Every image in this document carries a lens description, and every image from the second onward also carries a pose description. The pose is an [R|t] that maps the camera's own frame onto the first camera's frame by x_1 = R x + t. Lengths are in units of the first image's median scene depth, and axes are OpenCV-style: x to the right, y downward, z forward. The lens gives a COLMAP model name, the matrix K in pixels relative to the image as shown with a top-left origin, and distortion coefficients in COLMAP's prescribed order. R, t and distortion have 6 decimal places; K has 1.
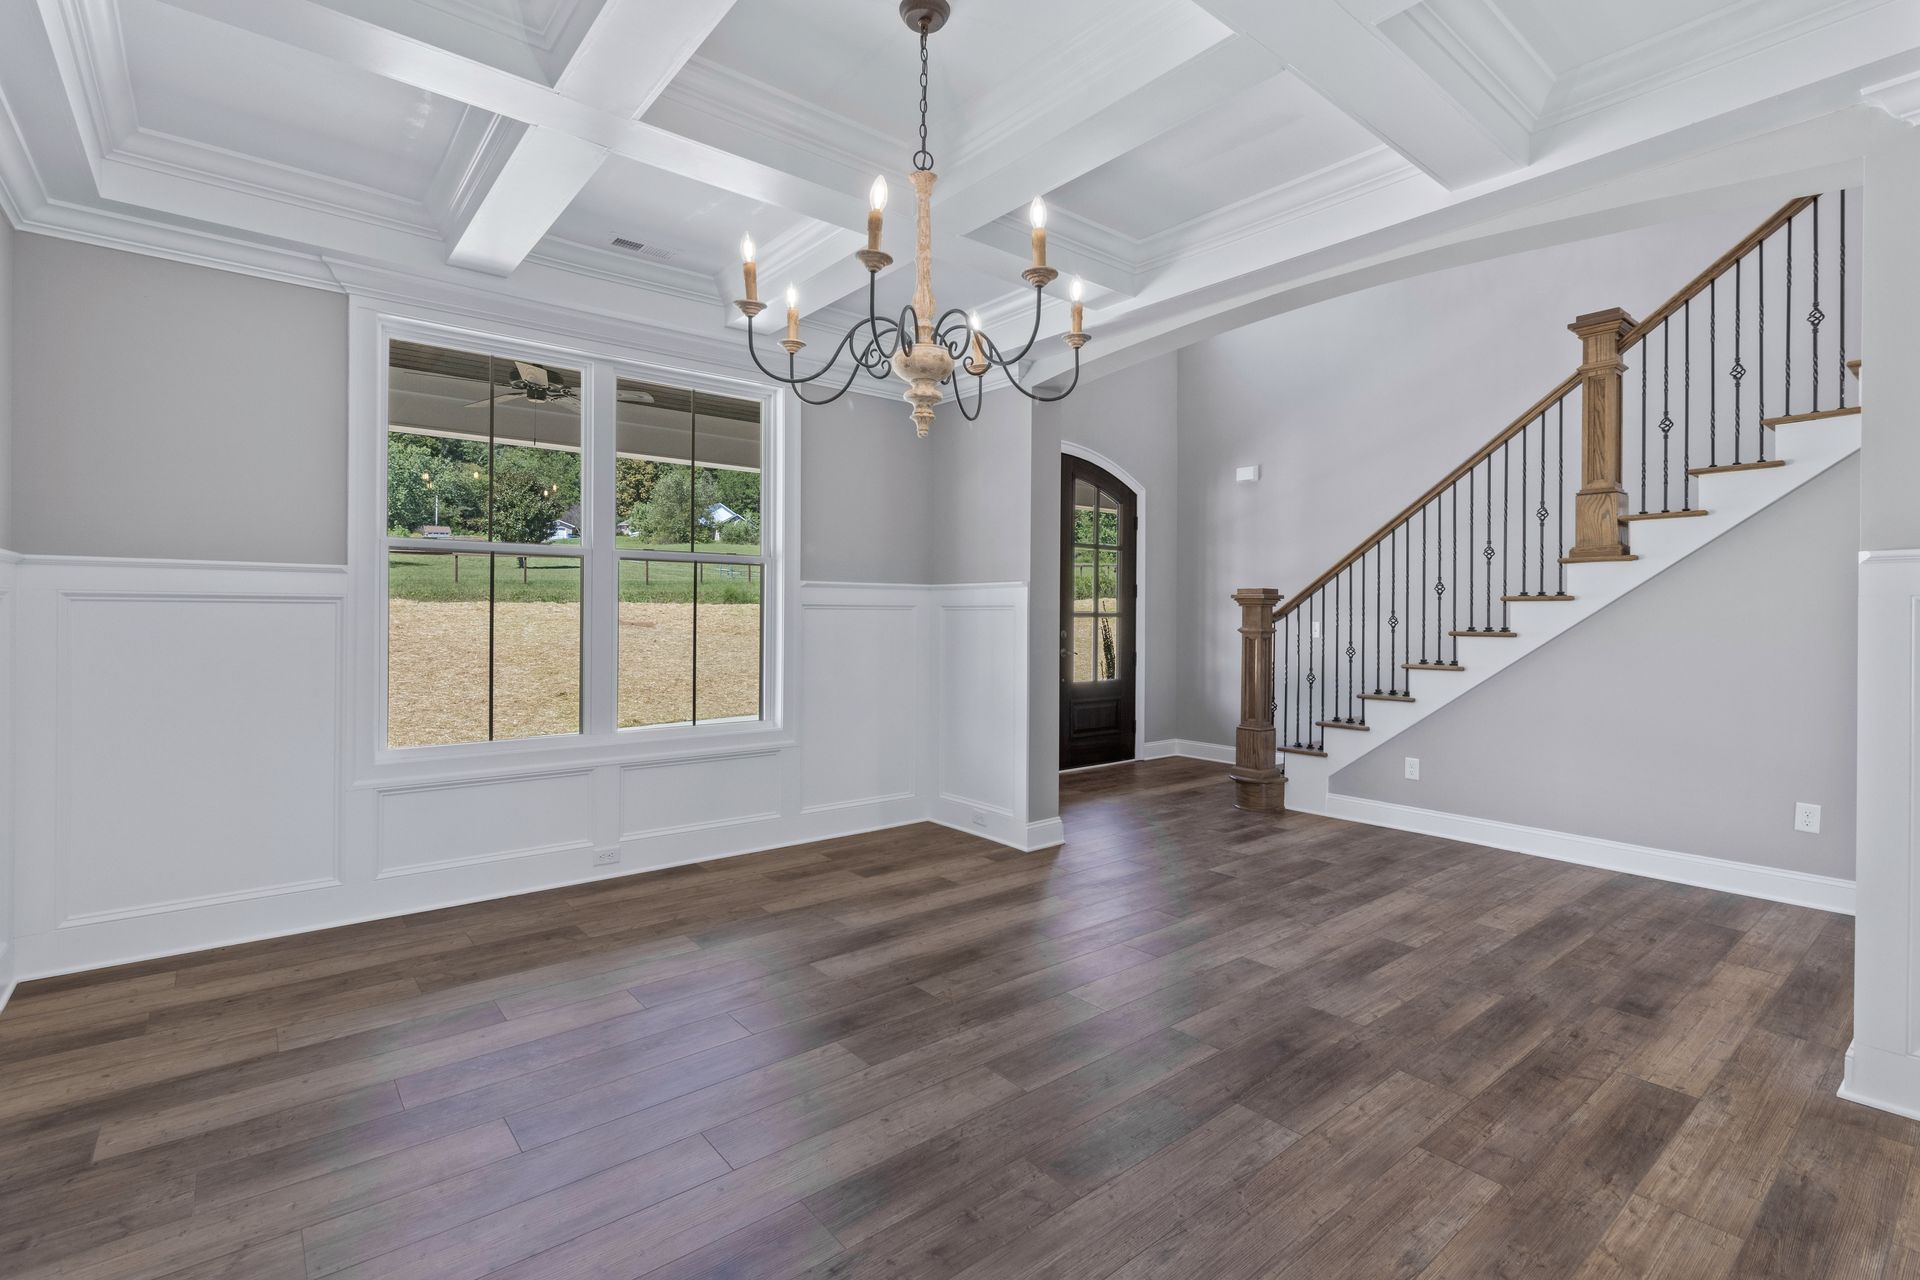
lens RADIAL K [[890.8, 0, 963.4], [0, 890.8, 627.8], [0, 0, 1]] dist [0.013975, 0.000191]
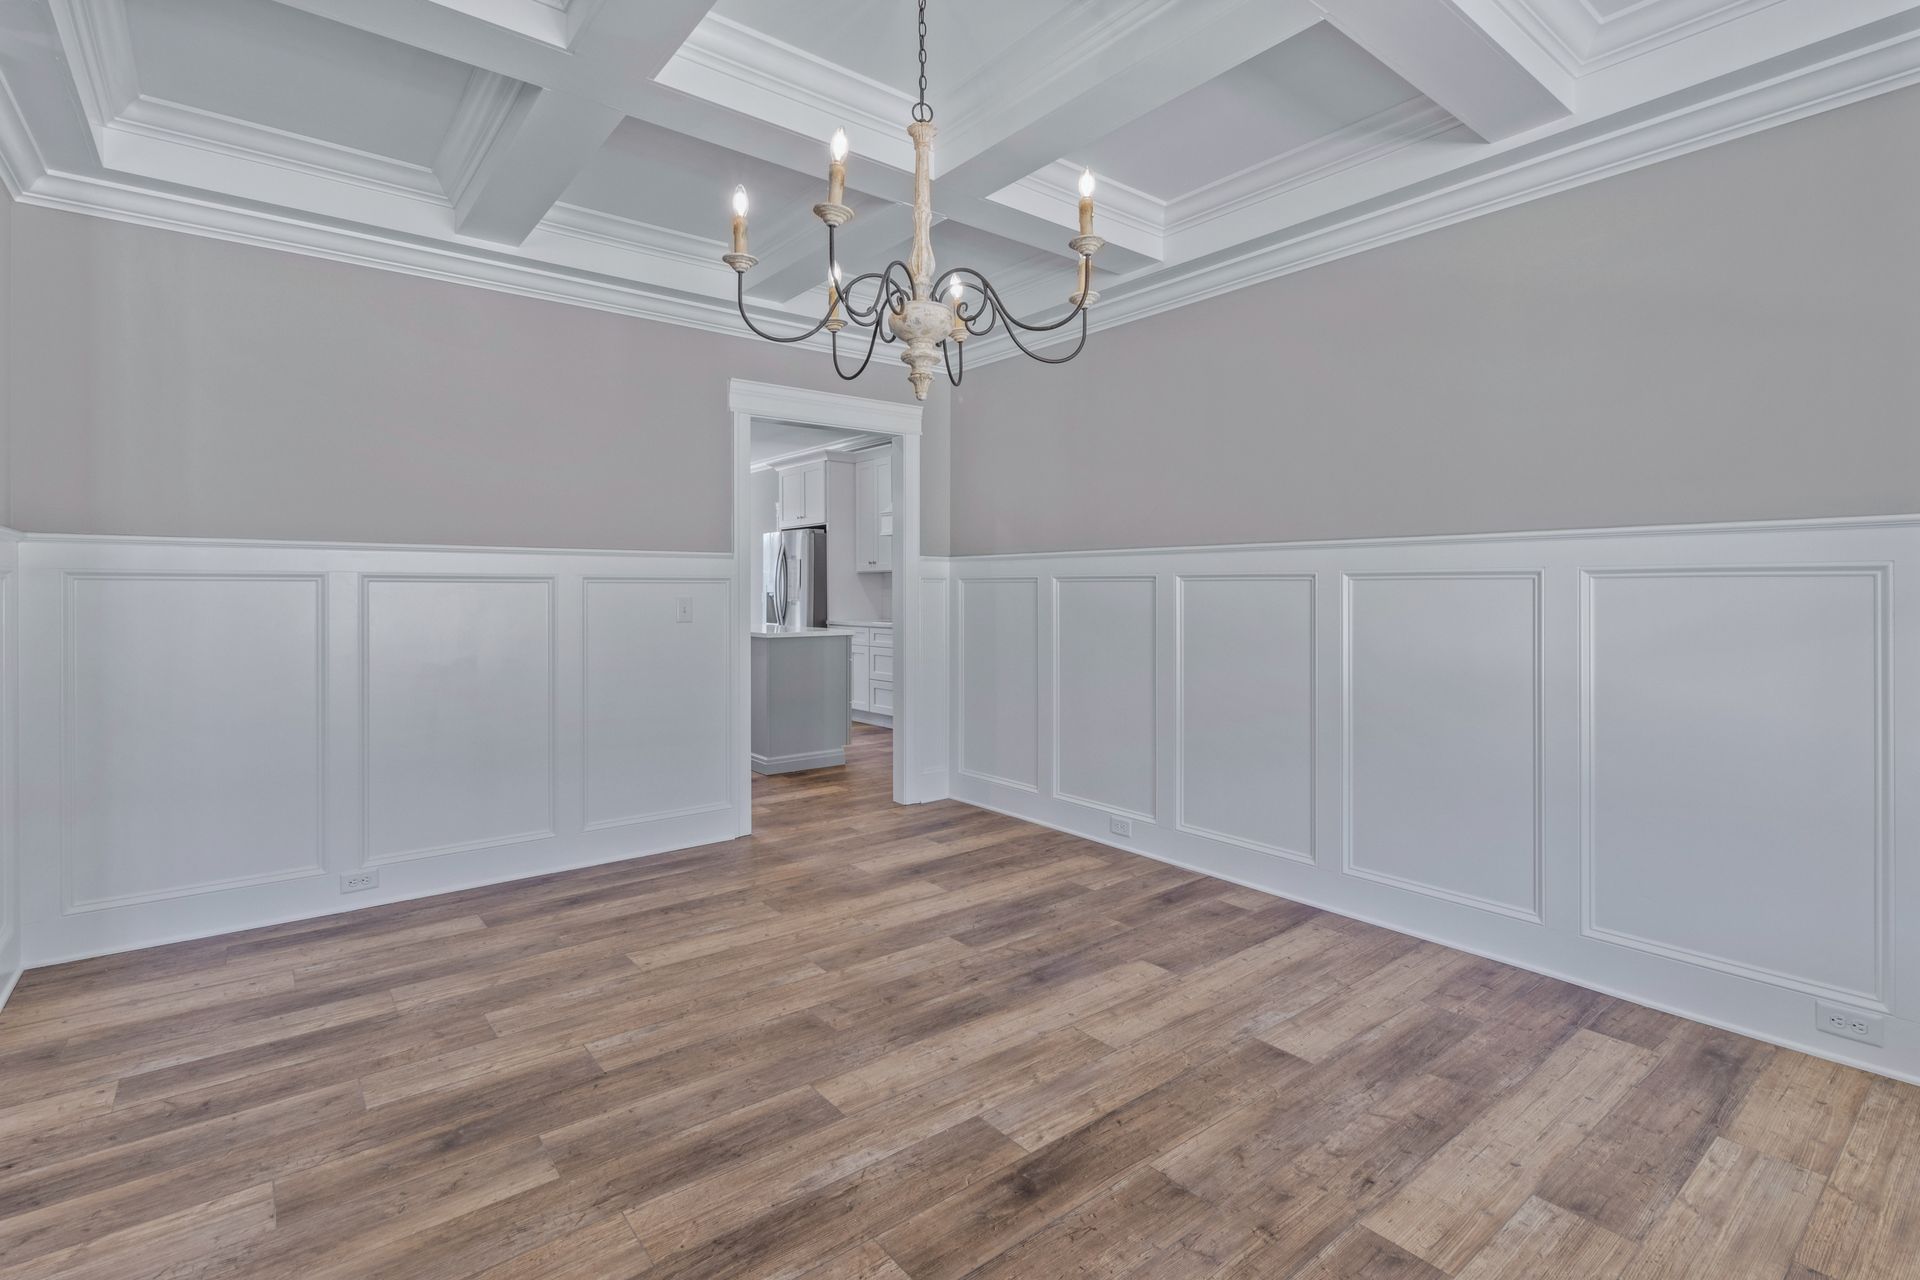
lens RADIAL K [[890.8, 0, 958.4], [0, 890.8, 582.2], [0, 0, 1]] dist [0.013975, 0.000191]
pose [[-0.999761, -0.005566, 0.021132, -0.097521], [-0.005444, 0.999968, 0.005870, -0.022687], [-0.021164, 0.005754, -0.999759, 1.795003]]
